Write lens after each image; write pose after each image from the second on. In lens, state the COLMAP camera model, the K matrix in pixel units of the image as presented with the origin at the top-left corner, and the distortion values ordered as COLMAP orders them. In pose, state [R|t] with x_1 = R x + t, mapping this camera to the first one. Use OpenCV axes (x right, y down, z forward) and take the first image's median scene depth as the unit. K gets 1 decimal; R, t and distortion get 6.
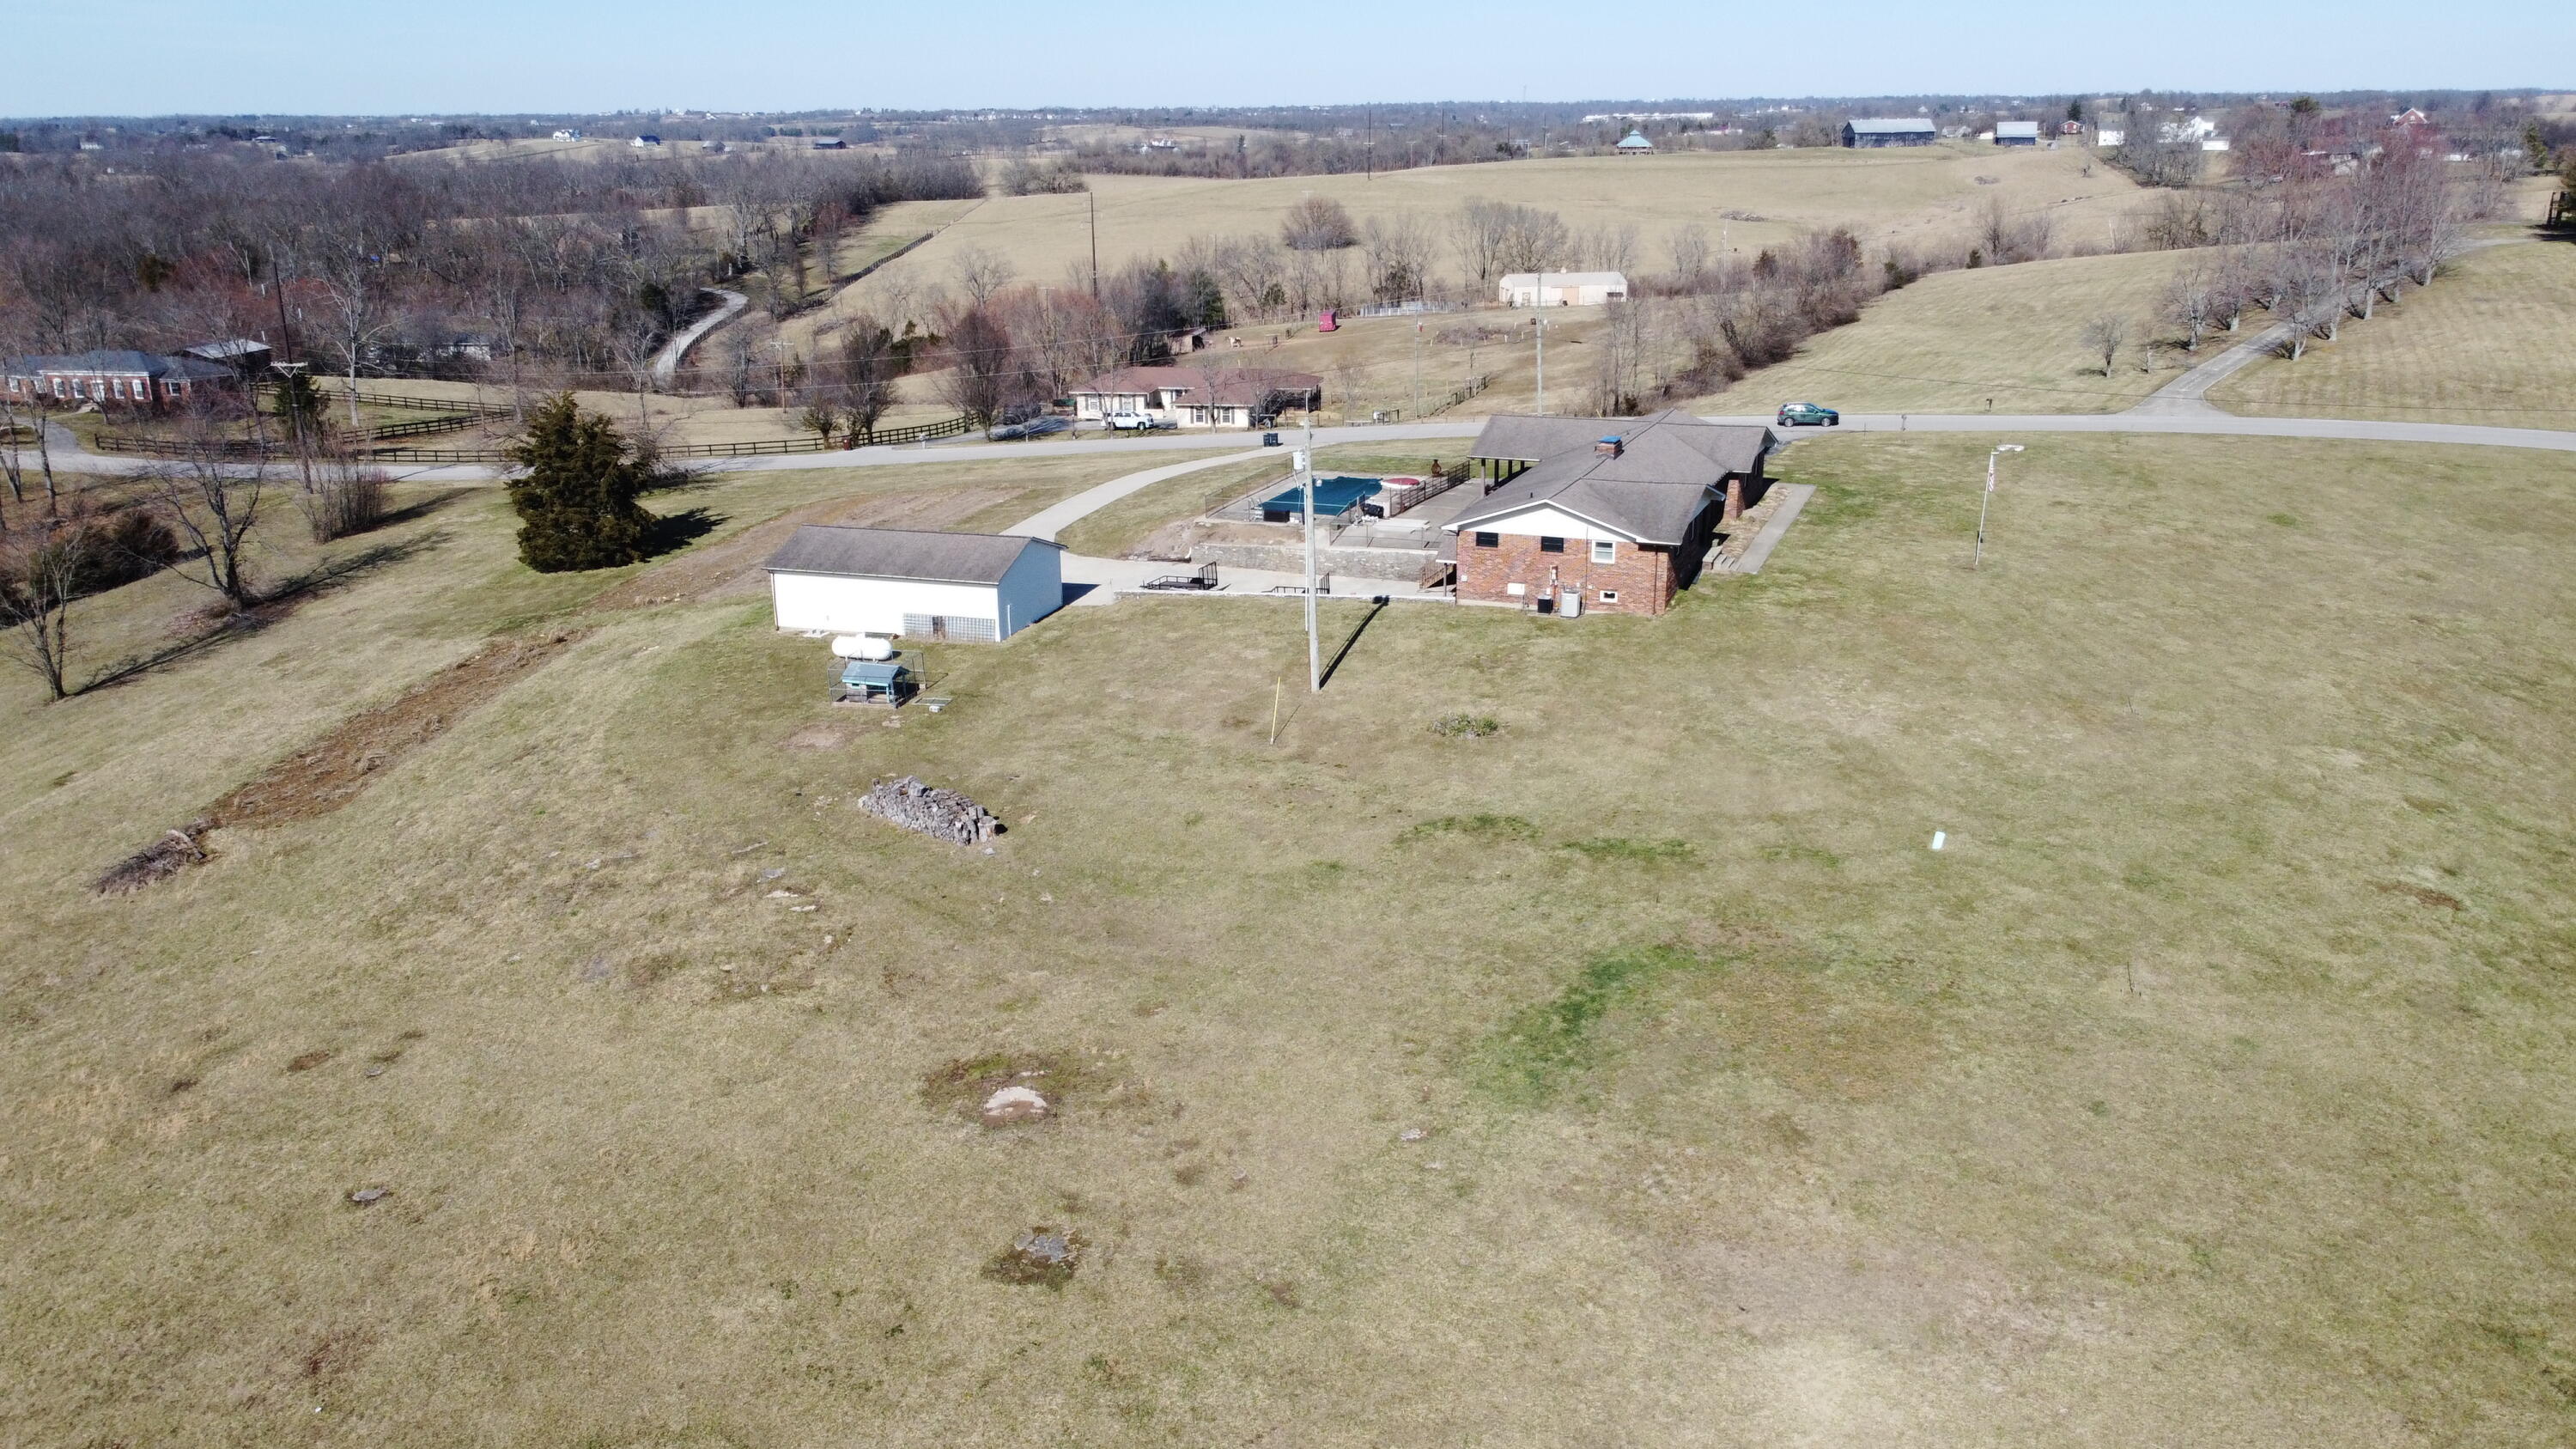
lens RADIAL K [[1979.4, 0, 1348.9], [0, 1979.4, 726.3], [0, 0, 1]] dist [0.000445, -0.001666]
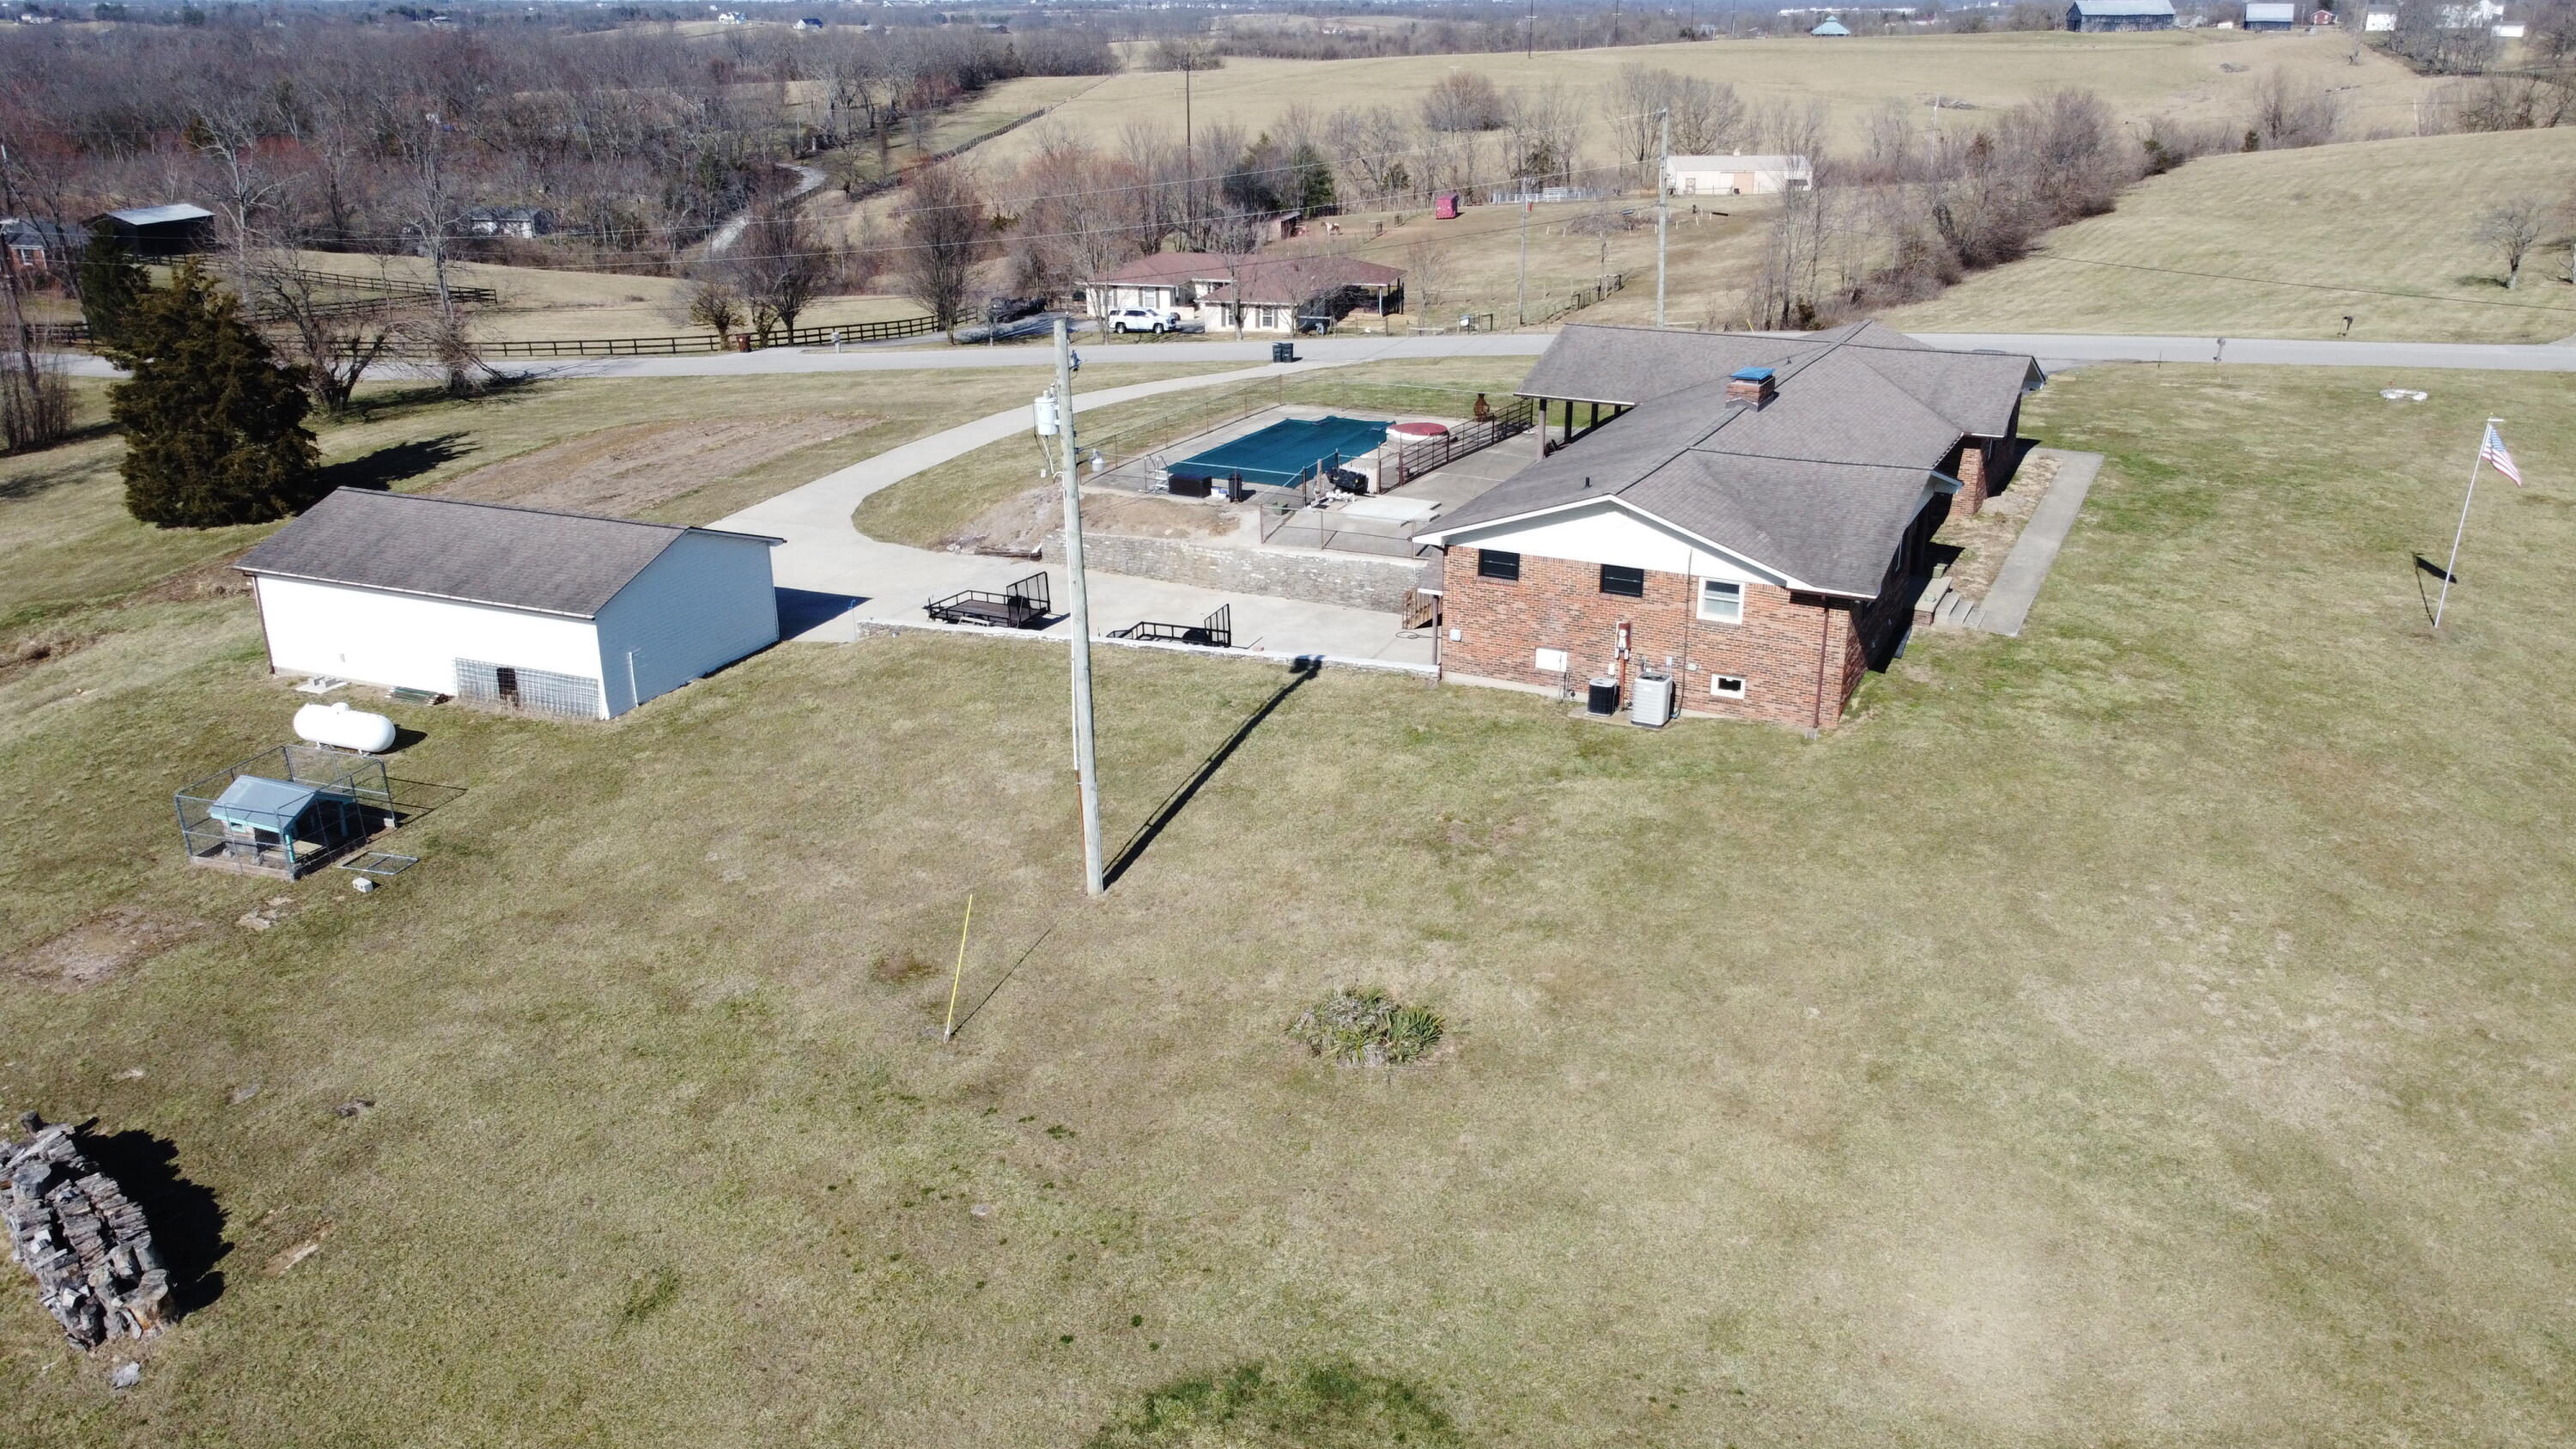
lens RADIAL K [[1979.4, 0, 1348.9], [0, 1979.4, 726.3], [0, 0, 1]] dist [0.000445, -0.001666]
pose [[0.995986, 0.038770, -0.080673, 0.052821], [-0.034934, 0.998216, 0.048428, -0.053828], [0.082406, -0.045416, 0.995563, 0.337566]]
